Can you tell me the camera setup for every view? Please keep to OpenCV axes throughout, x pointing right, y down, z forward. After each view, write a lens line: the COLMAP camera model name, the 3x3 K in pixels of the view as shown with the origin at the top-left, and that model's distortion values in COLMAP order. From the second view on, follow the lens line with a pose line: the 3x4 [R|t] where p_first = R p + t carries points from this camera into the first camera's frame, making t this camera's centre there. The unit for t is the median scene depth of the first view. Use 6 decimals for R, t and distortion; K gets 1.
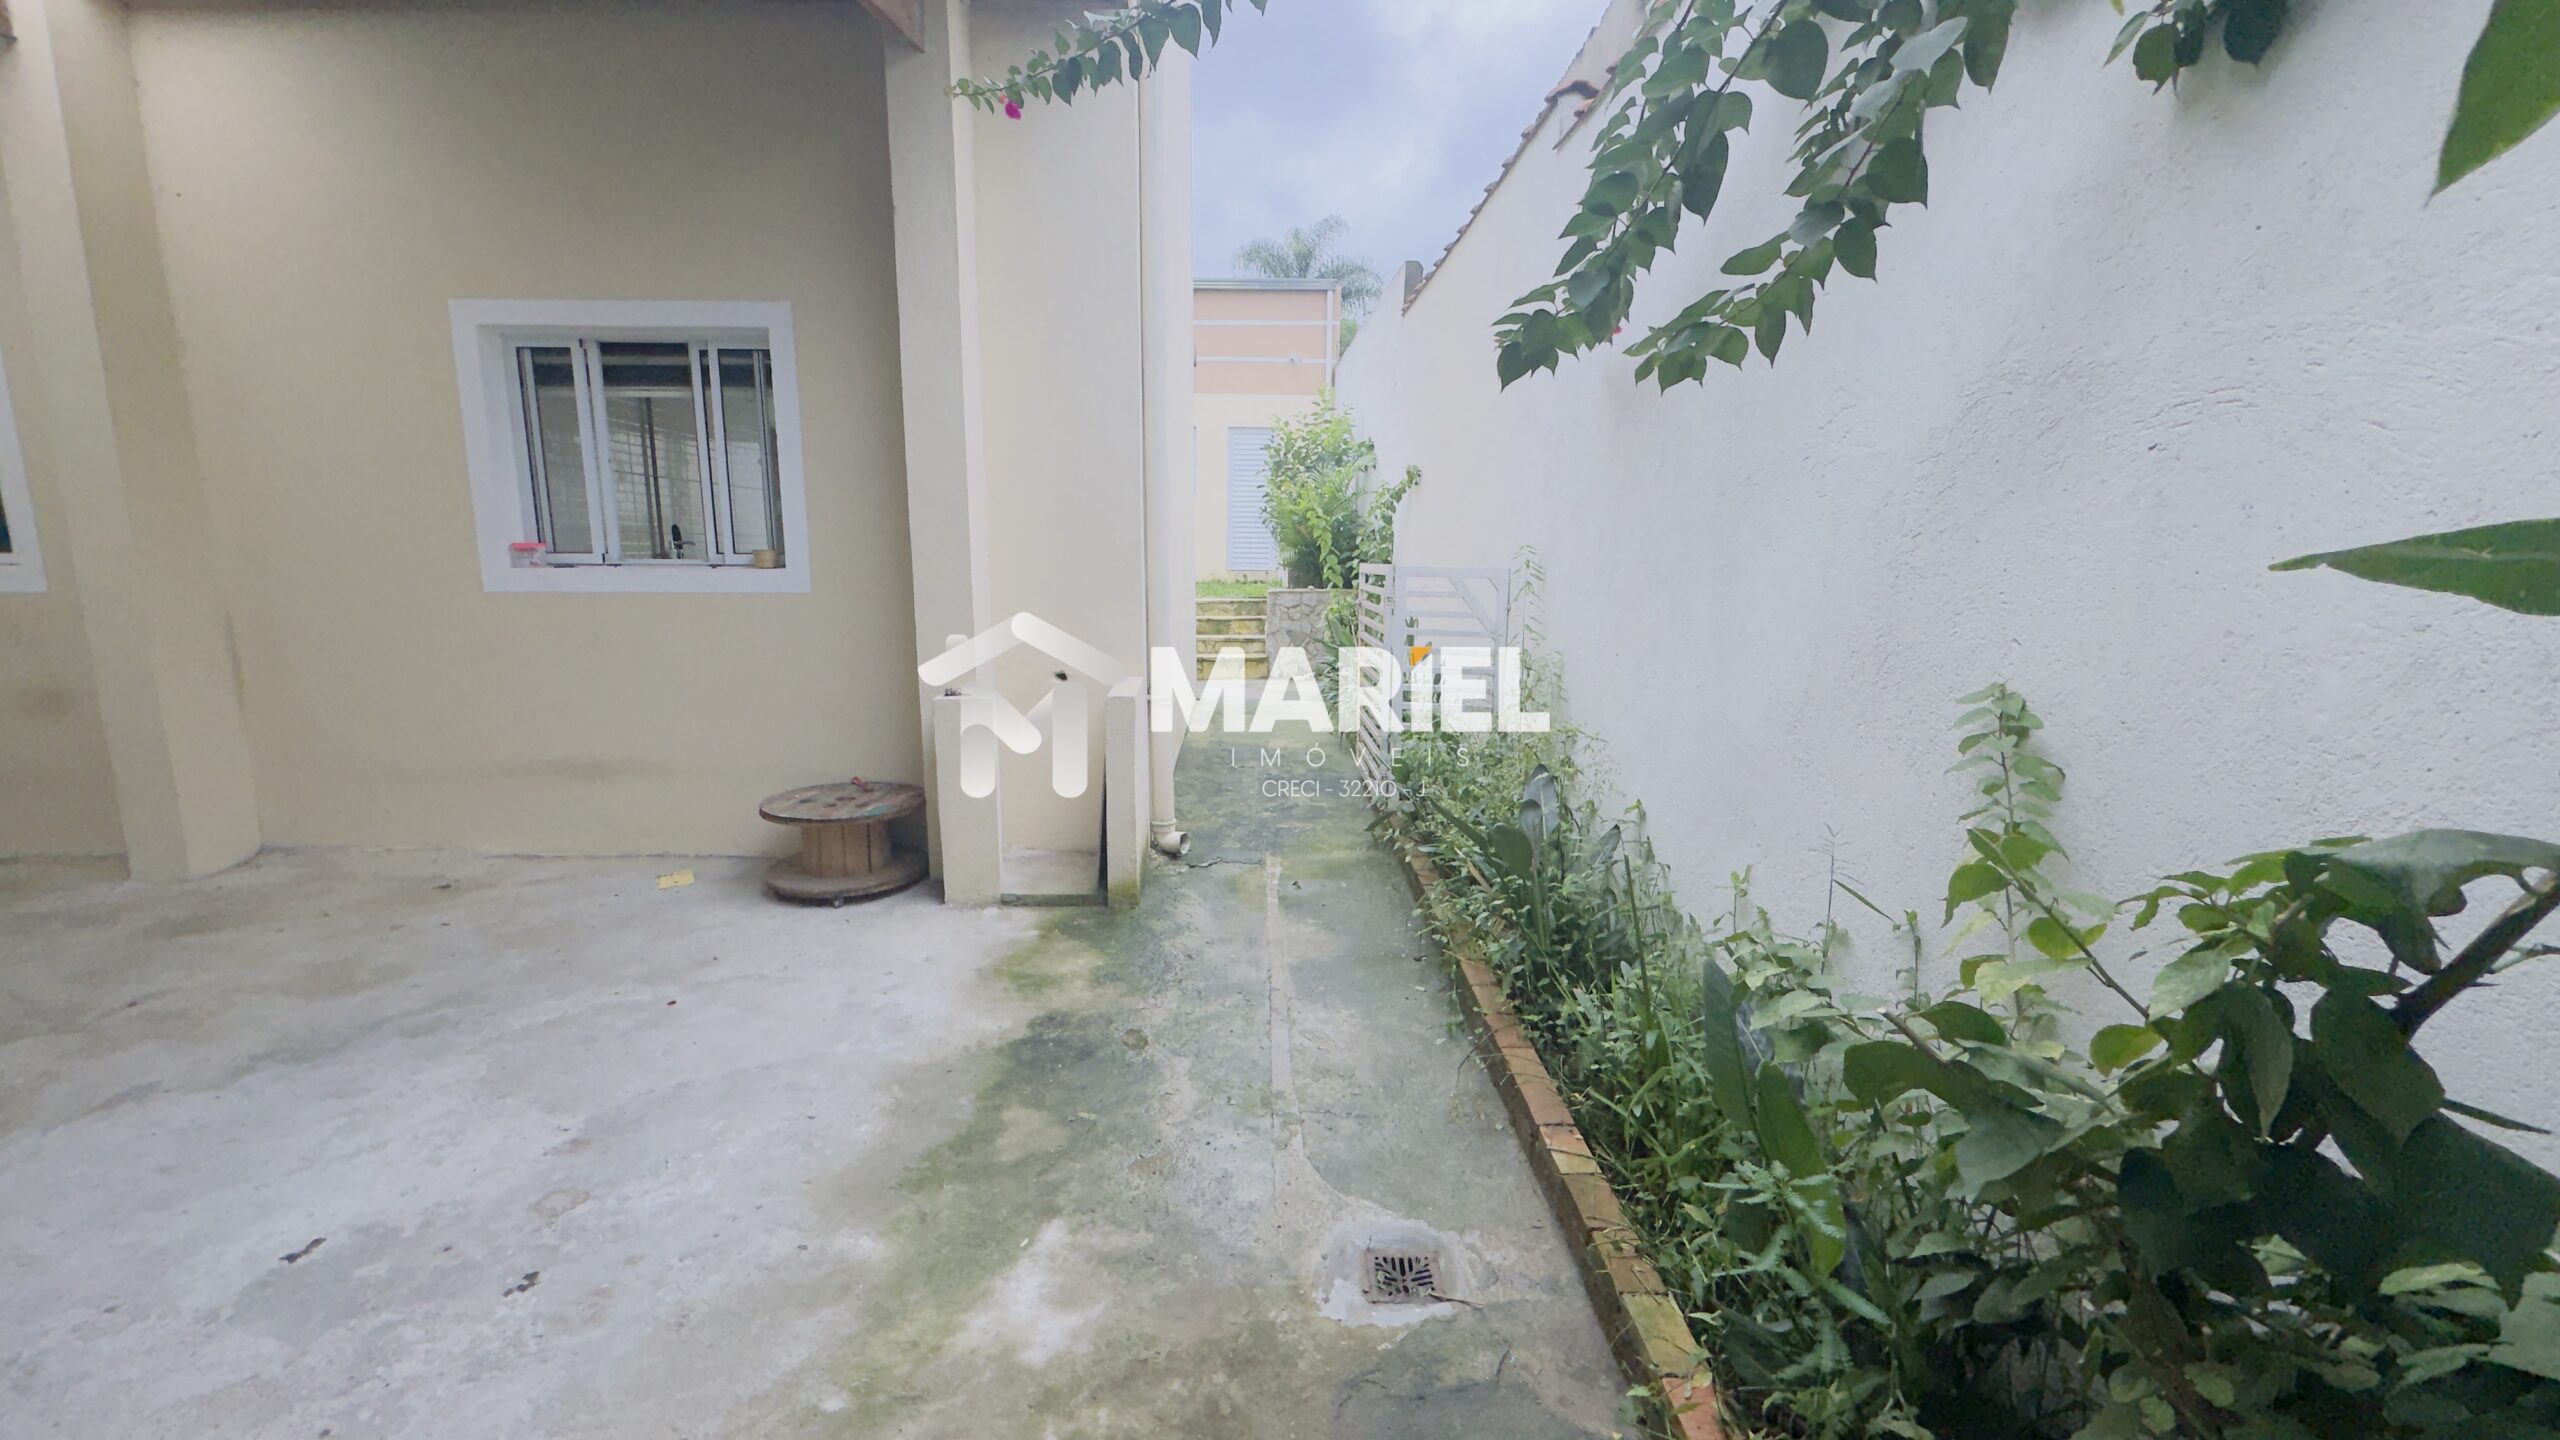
lens RADIAL K [[1028.4, 0, 1276.5], [0, 1028.4, 710.1], [0, 0, 1]] dist [-0.003942, 0.000458]
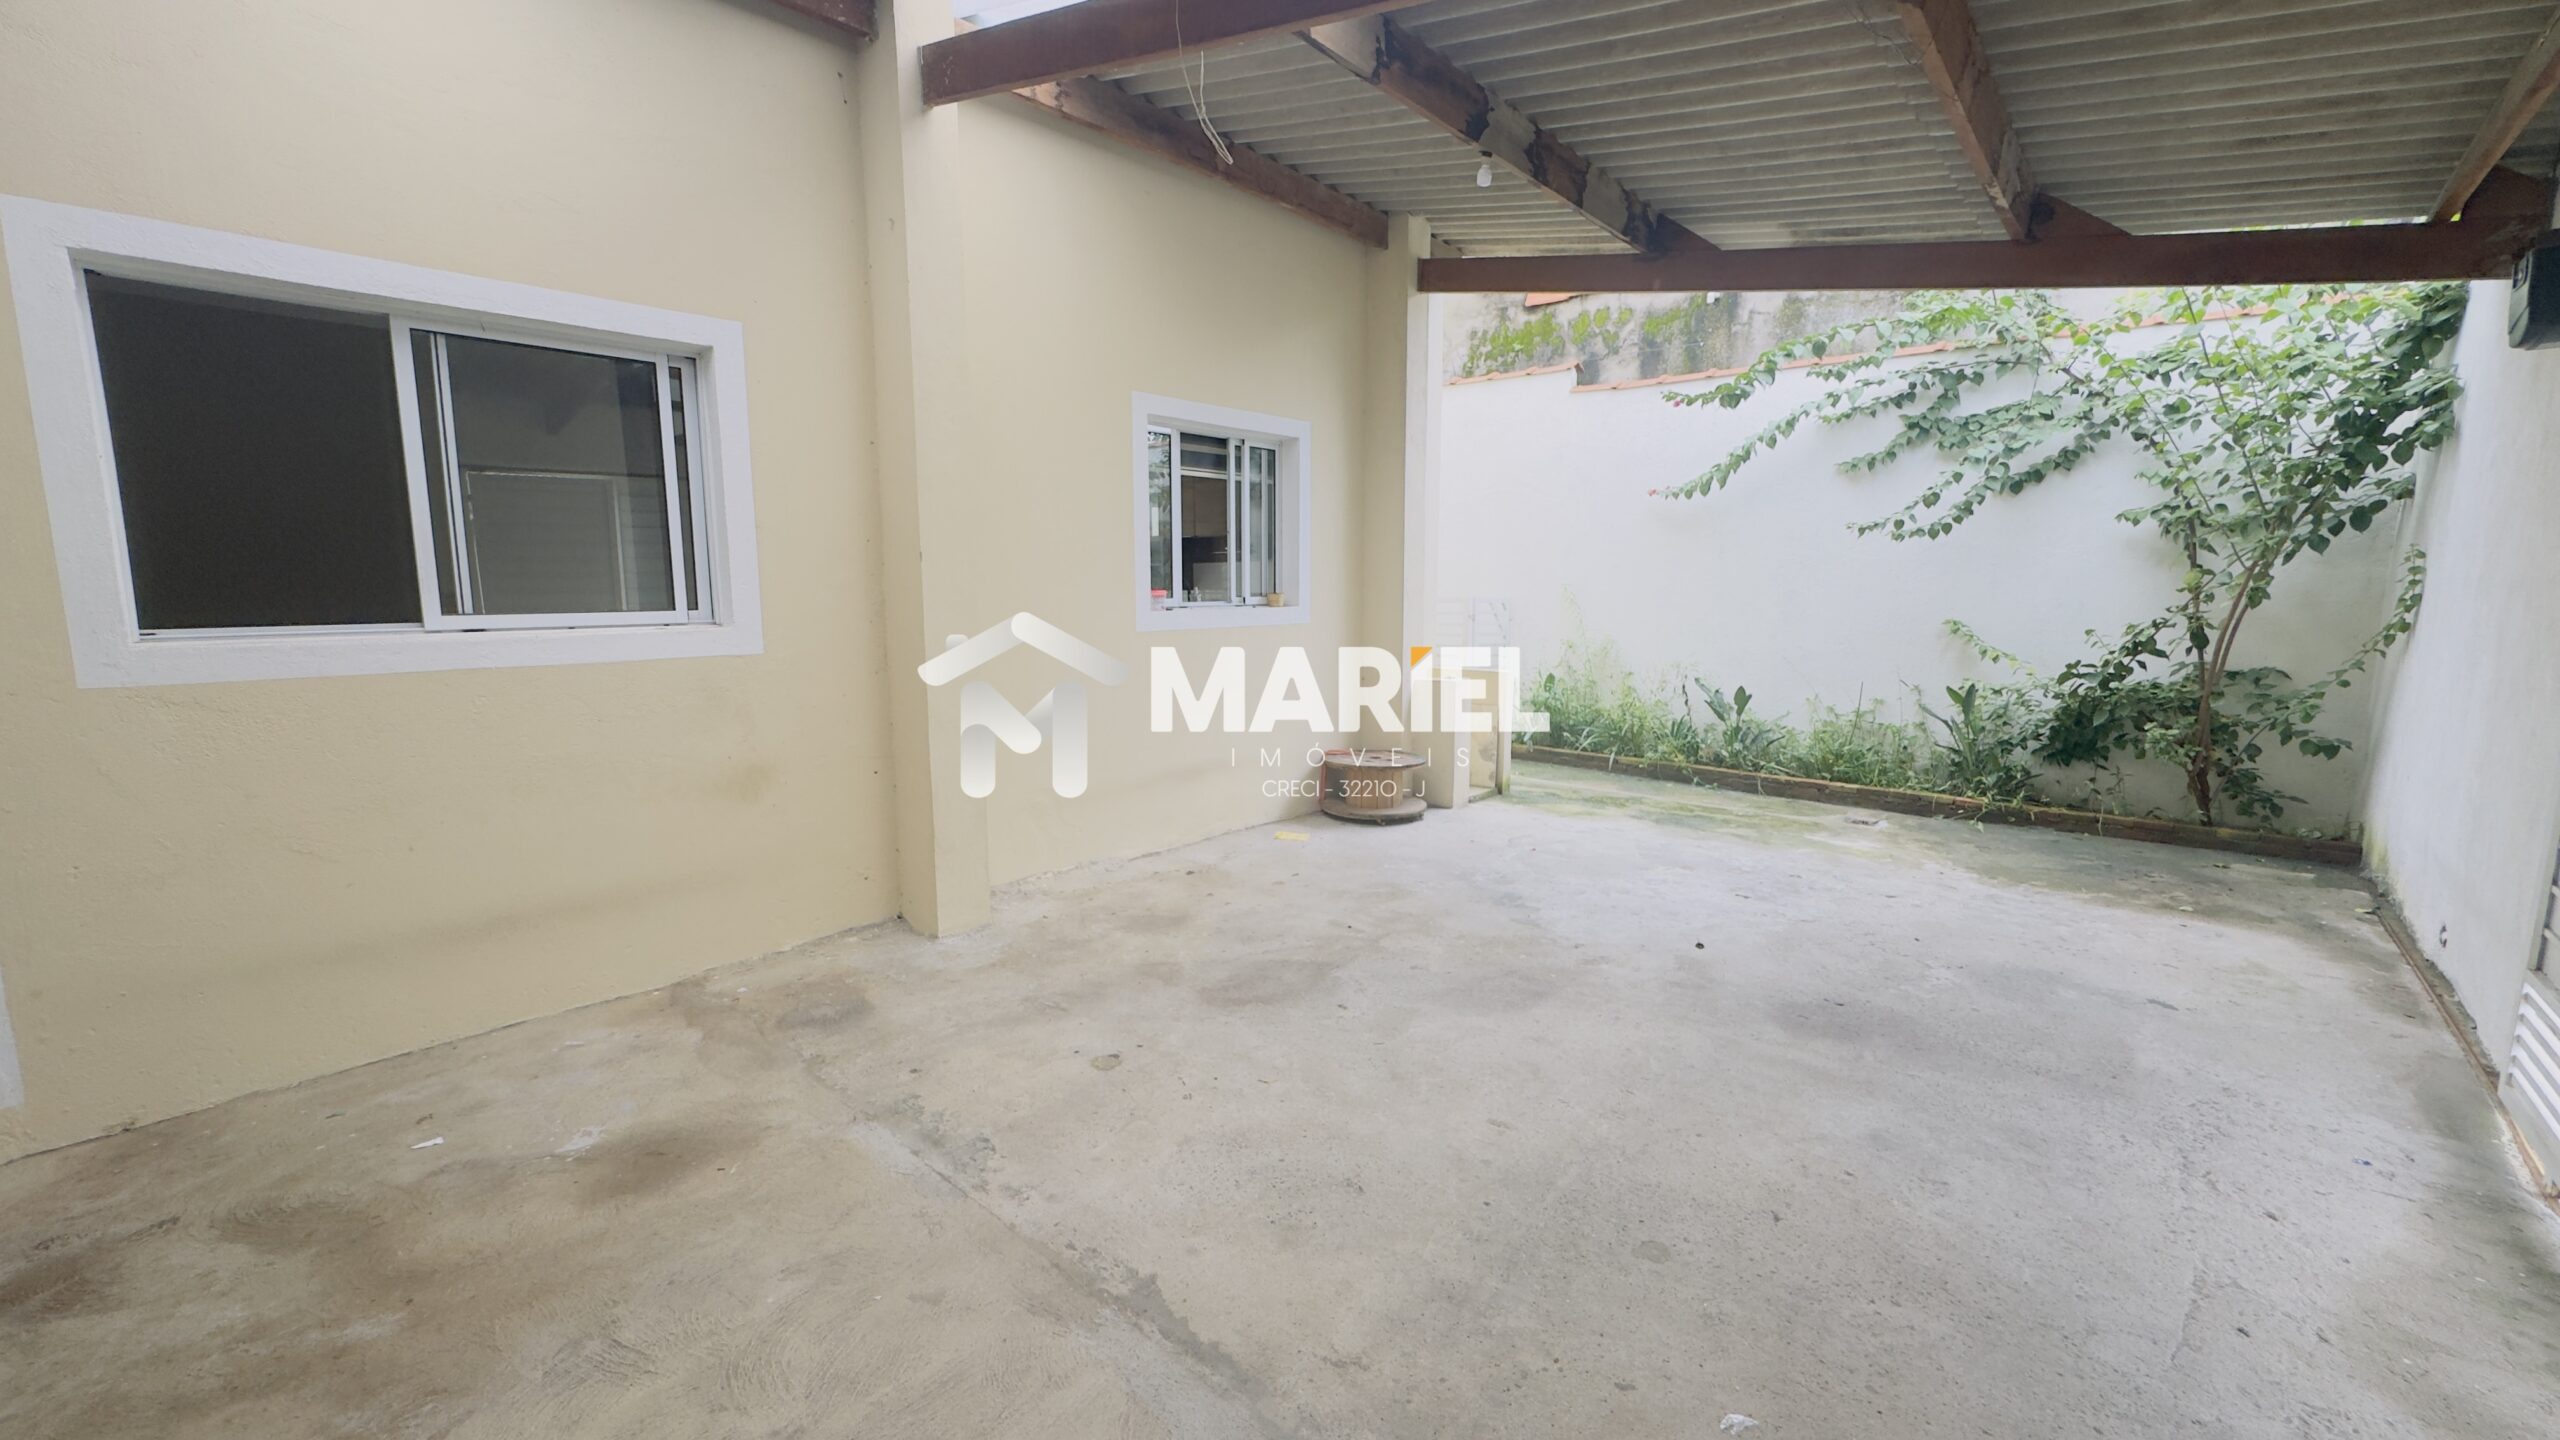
lens RADIAL K [[1028.4, 0, 1277.8], [0, 1028.4, 712.2], [0, 0, 1]] dist [-0.003942, 0.000458]
pose [[0.668085, -0.099937, 0.737343, -1.849536], [0.123054, 0.992134, 0.022975, -0.035855], [-0.733839, 0.075383, 0.675128, 0.099677]]
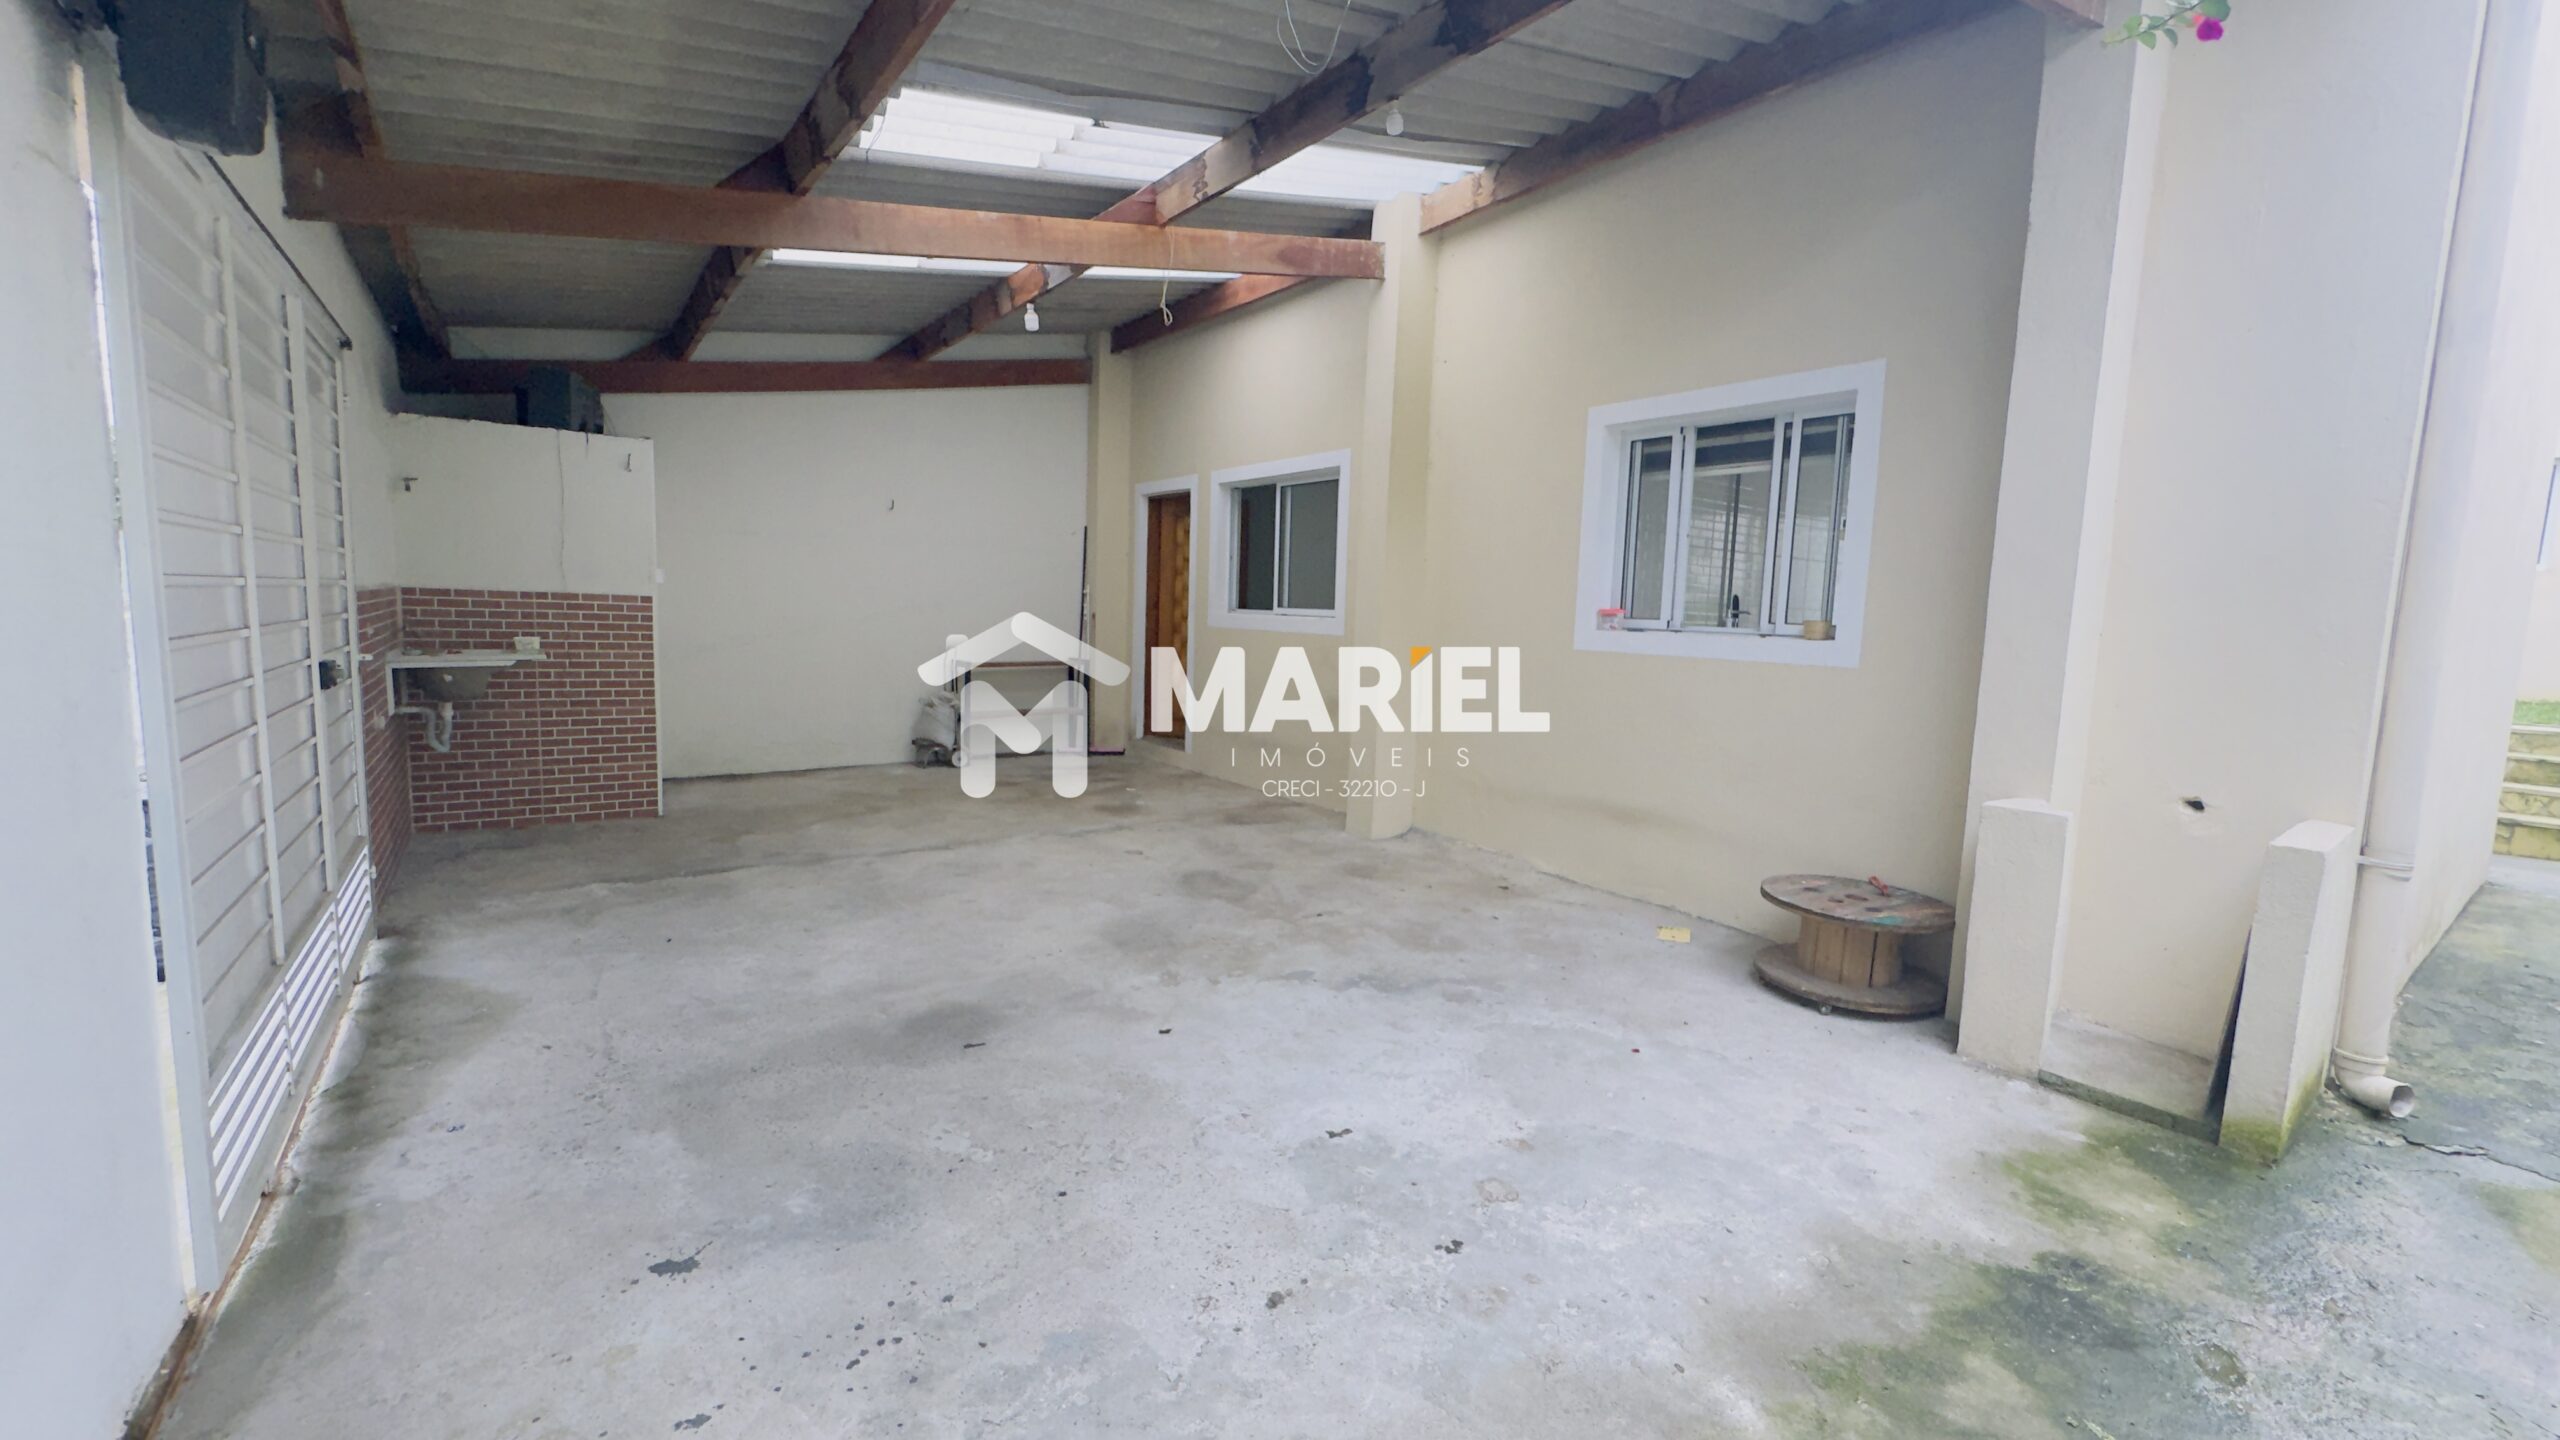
lens RADIAL K [[1028.4, 0, 1277.0], [0, 1028.4, 716.0], [0, 0, 1]] dist [-0.003942, 0.000458]
pose [[0.565154, 0.102334, -0.818614, 0.011368], [-0.161163, 0.986854, 0.012102, 0.000833], [0.809091, 0.125091, 0.574216, 0.067034]]
